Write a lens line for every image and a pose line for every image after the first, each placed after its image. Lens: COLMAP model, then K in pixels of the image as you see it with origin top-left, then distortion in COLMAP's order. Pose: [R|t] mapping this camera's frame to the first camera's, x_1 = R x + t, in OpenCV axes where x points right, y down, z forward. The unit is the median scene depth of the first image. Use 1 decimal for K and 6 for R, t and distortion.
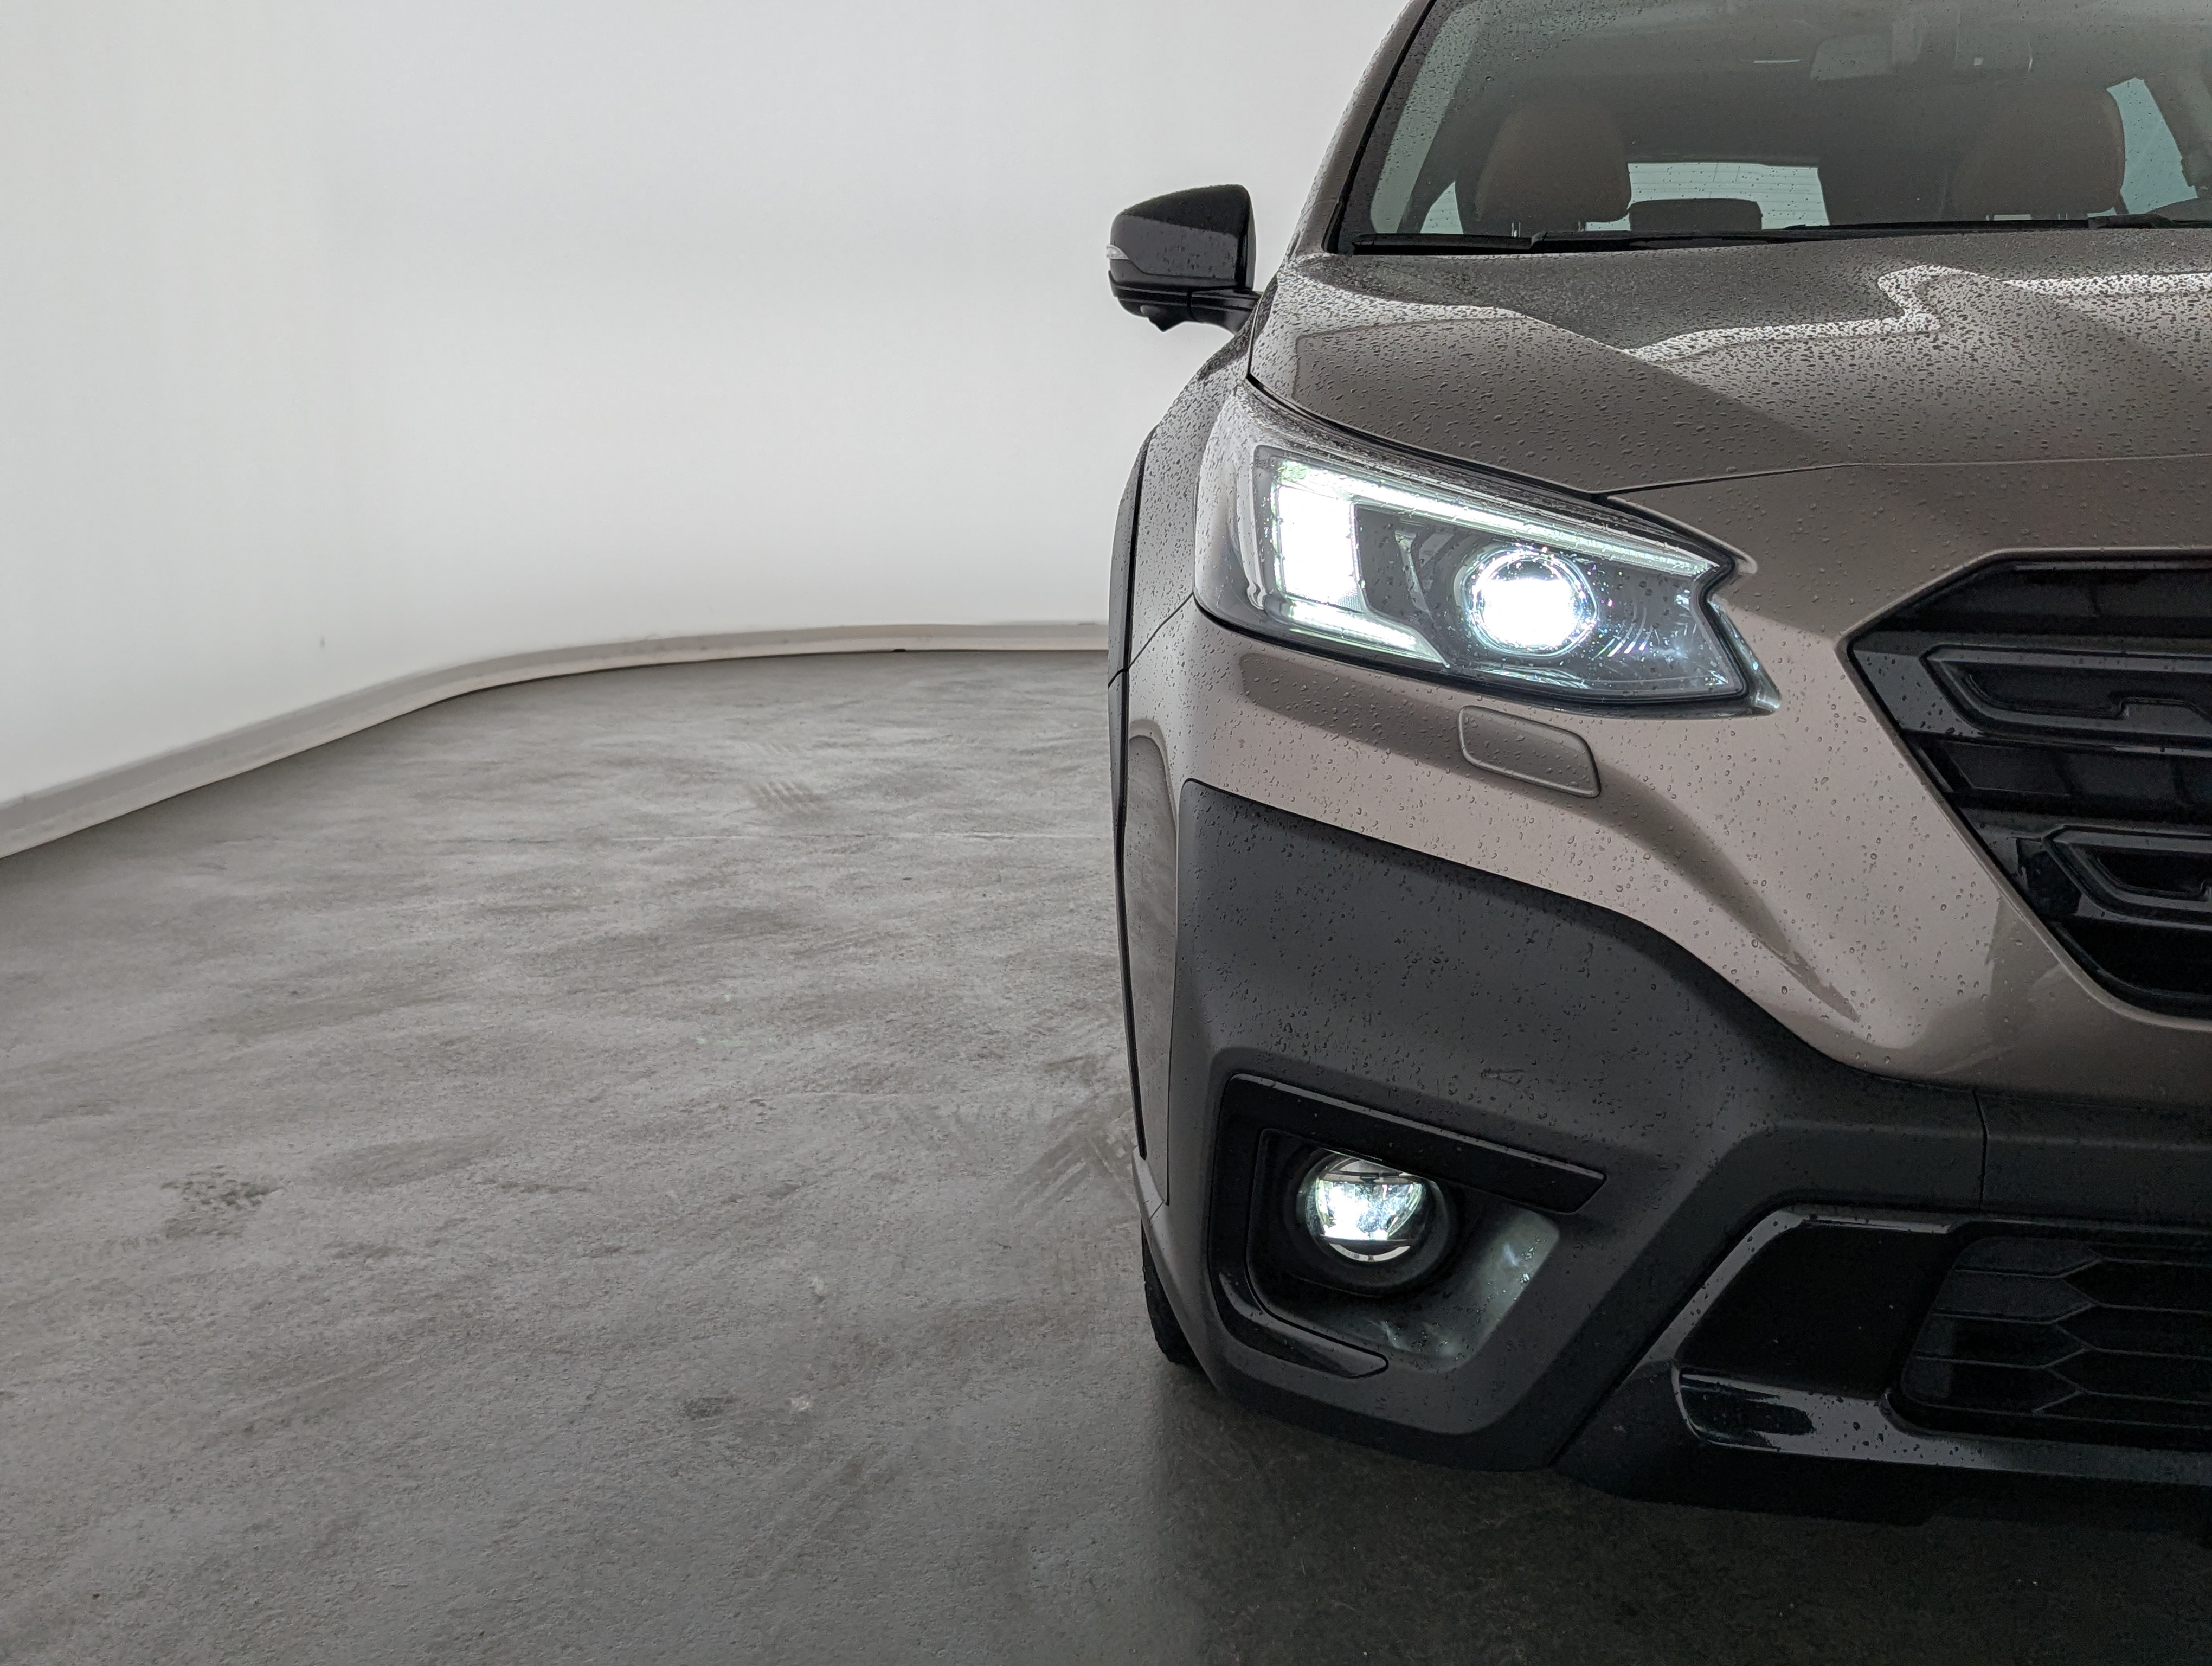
lens RADIAL K [[2294.4, 0, 1106.0], [0, 2294.4, 833.0], [0, 0, 1]] dist [0.053180, -0.002540]
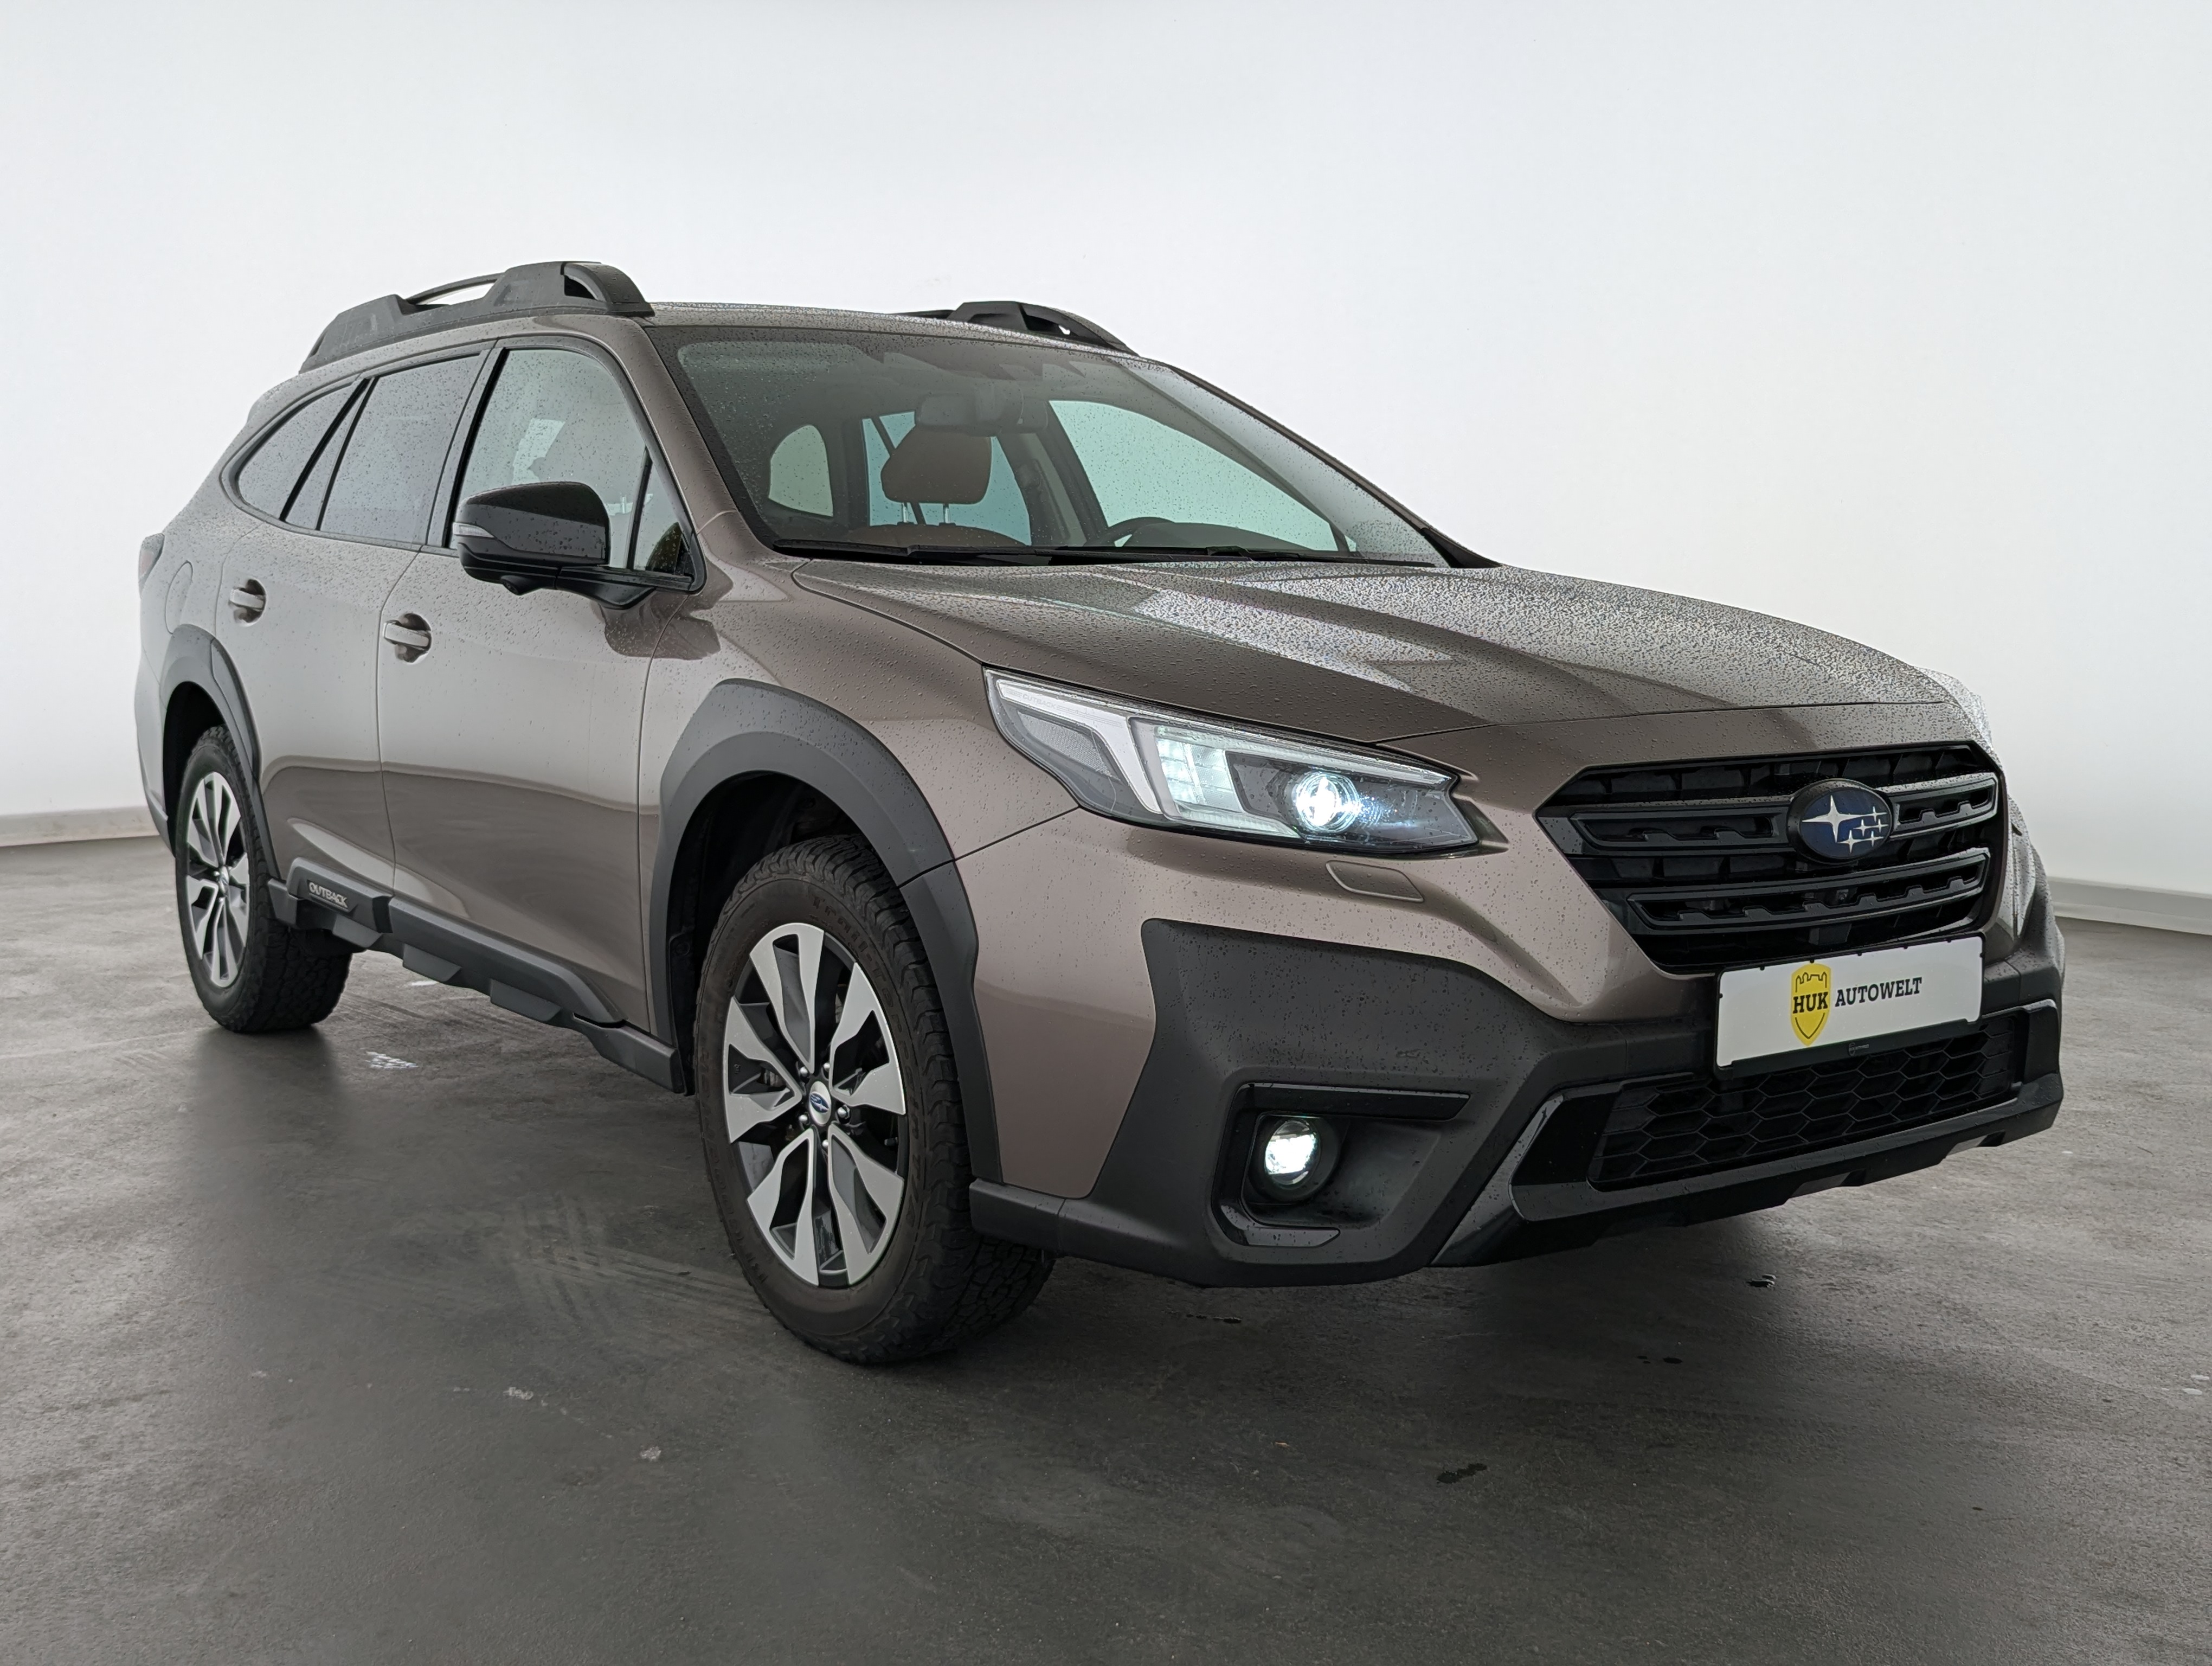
lens RADIAL K [[2294.4, 0, 1106.0], [0, 2294.4, 833.0], [0, 0, 1]] dist [0.053180, -0.002540]
pose [[0.757708, -0.069174, 0.648918, -0.627015], [0.114015, 0.993105, -0.027265, -0.025988], [-0.642557, 0.094645, 0.760370, -0.144804]]
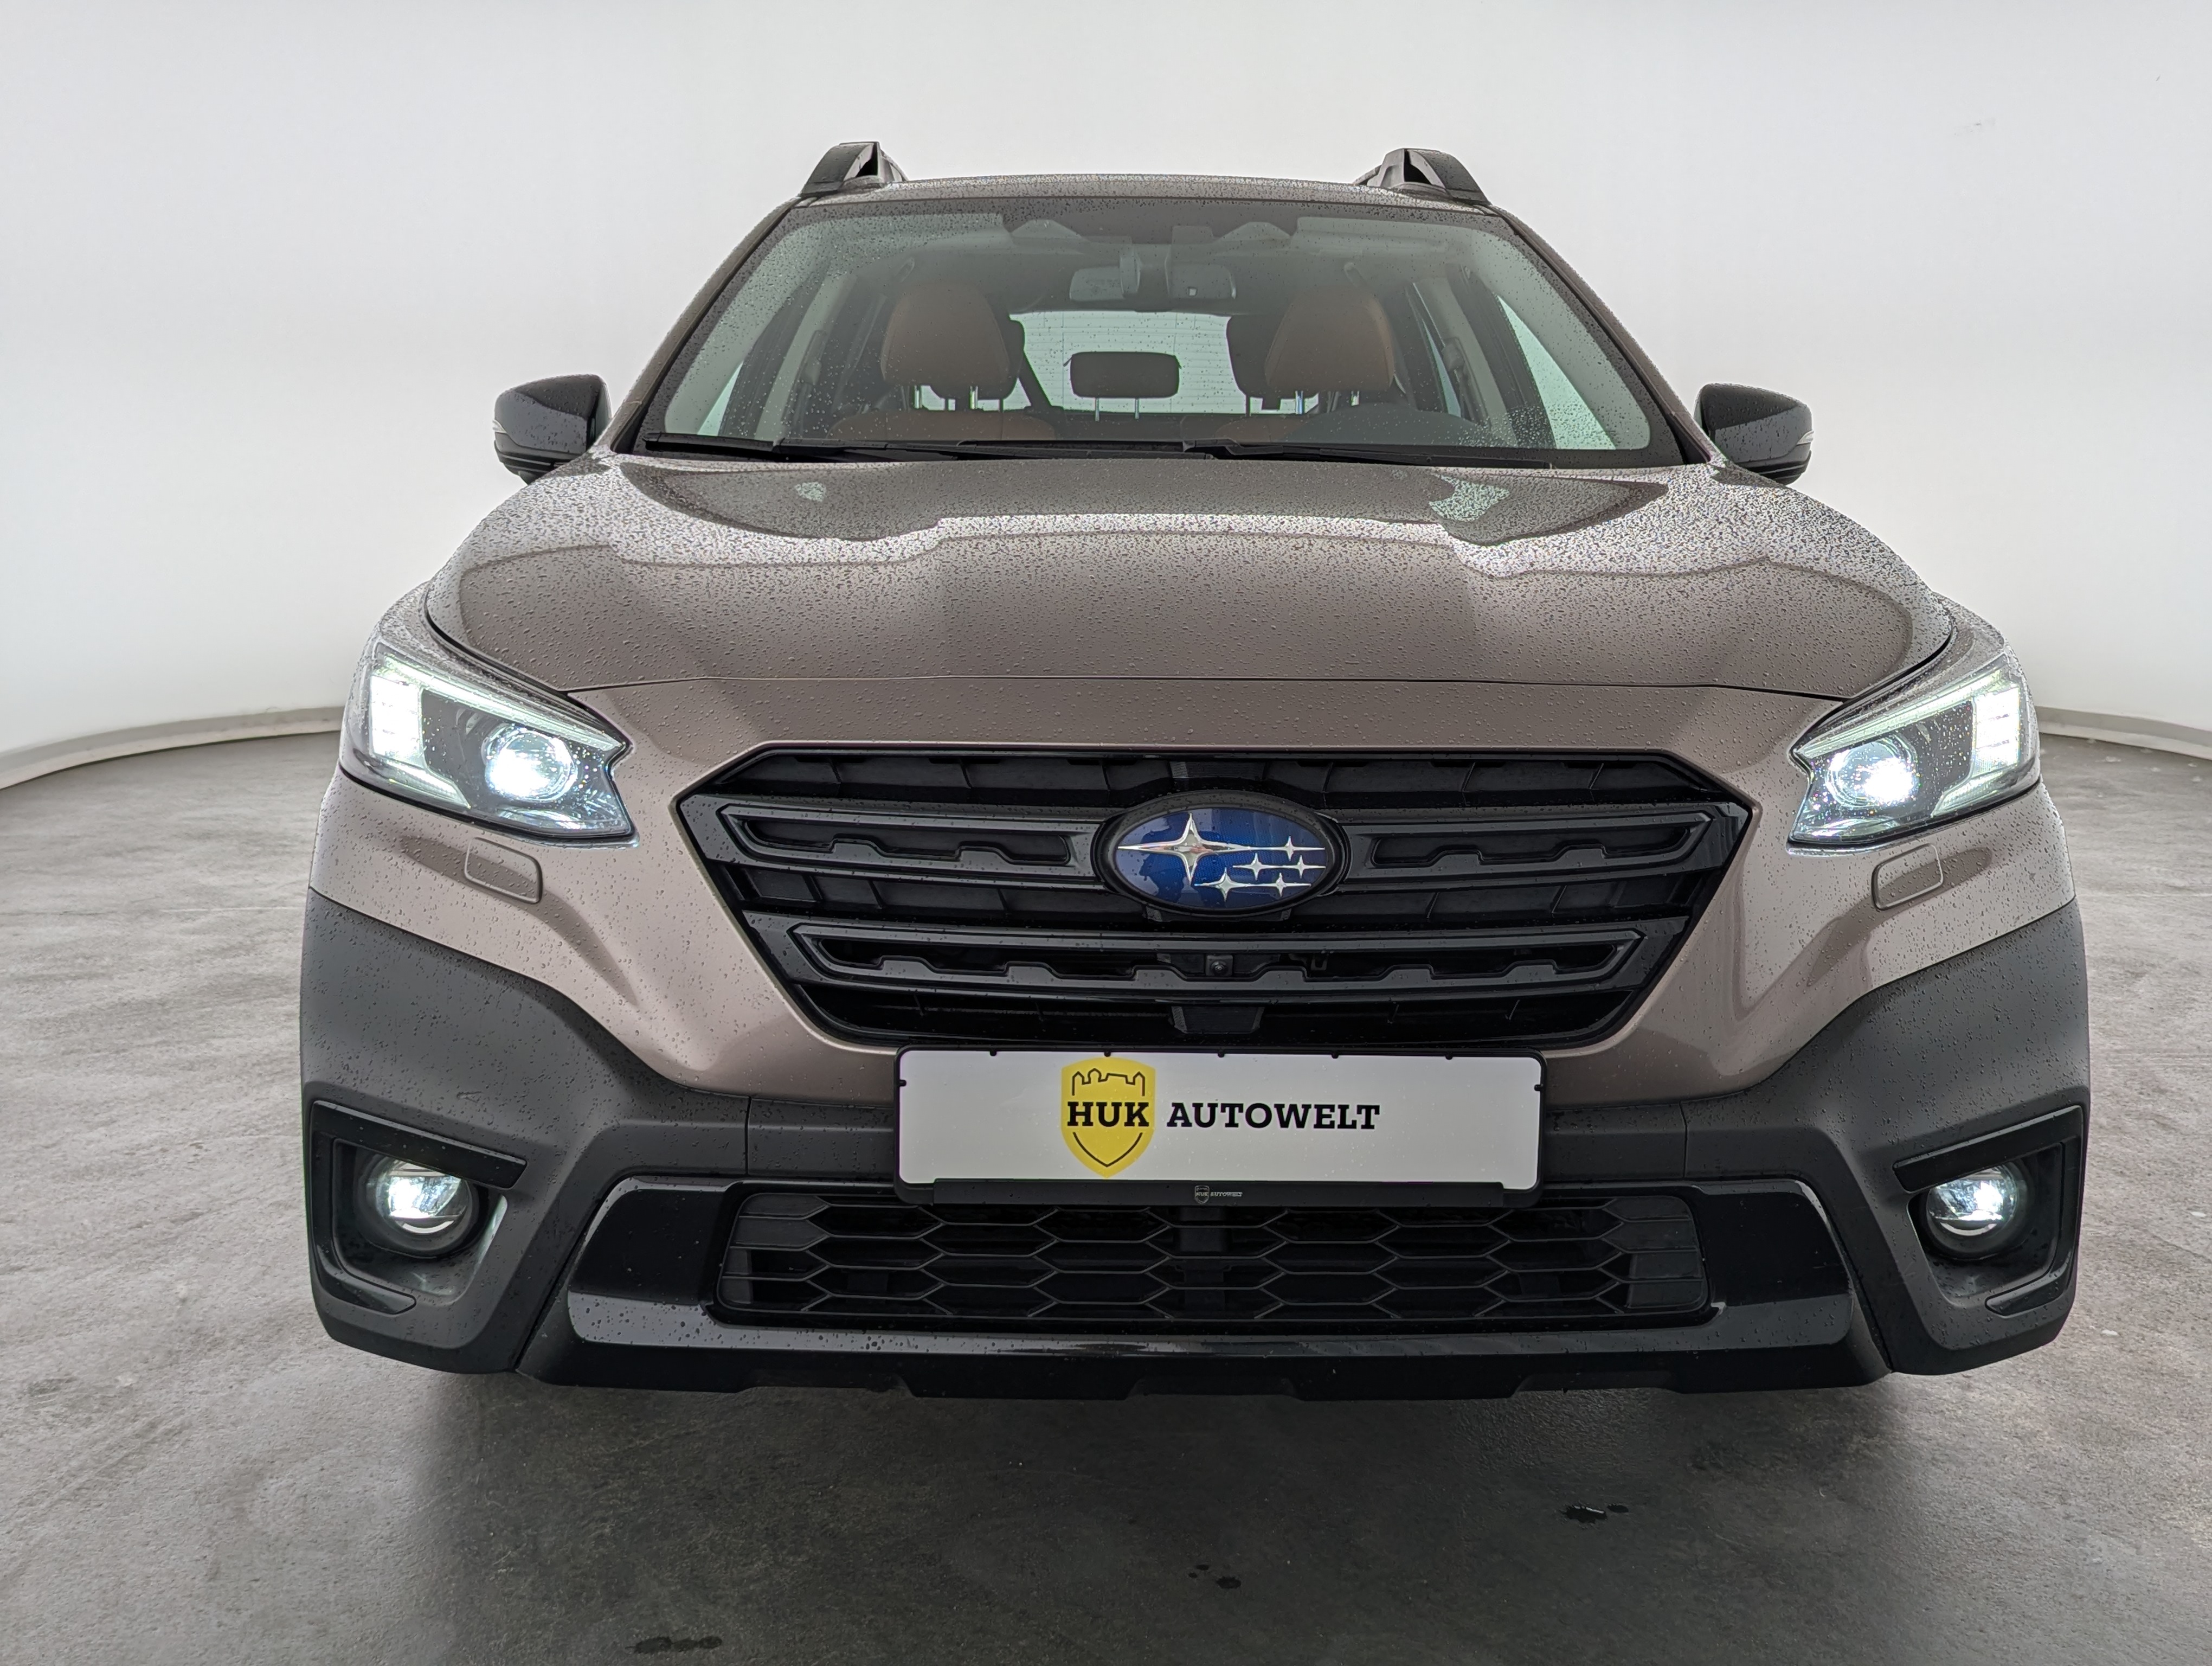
lens RADIAL K [[2292.1, 0, 1108.9], [0, 2292.1, 811.6], [0, 0, 1]] dist [0.019389, 0.026896]
pose [[0.993601, -0.004946, 0.112842, 0.212568], [0.008506, 0.999480, -0.031087, -0.012984], [-0.112630, 0.031848, 0.993126, -0.253332]]
